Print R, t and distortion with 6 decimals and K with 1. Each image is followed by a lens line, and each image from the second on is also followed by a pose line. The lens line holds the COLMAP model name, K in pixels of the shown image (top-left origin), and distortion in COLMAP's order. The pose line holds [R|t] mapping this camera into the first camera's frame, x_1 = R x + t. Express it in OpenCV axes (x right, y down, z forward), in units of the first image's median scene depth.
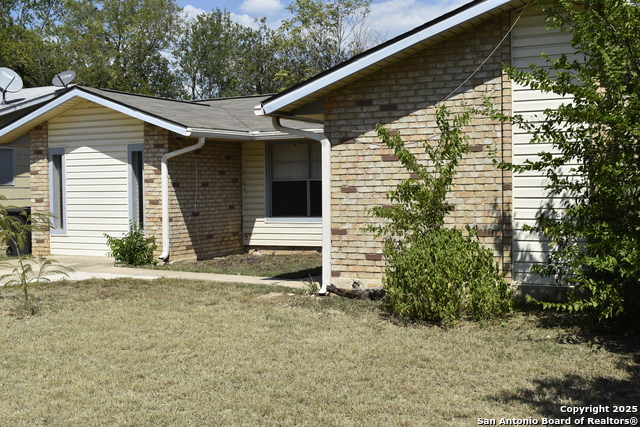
lens RADIAL K [[828.0, 0, 317.7], [0, 828.0, 211.2], [0, 0, 1]] dist [-0.002341, 0.000000]
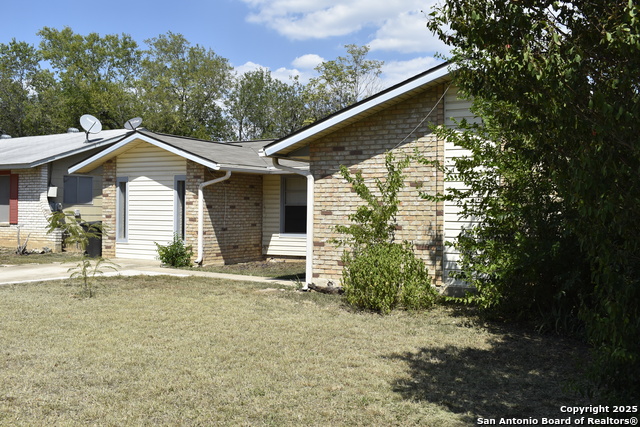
lens RADIAL K [[701.3, 0, 322.3], [0, 701.3, 215.6], [0, 0, 1]] dist [-0.017021, 0.000000]
pose [[0.998191, 0.022436, -0.055778, 0.077220], [-0.023747, 0.999454, -0.022959, 0.003988], [0.055232, 0.024242, 0.998179, -0.111457]]
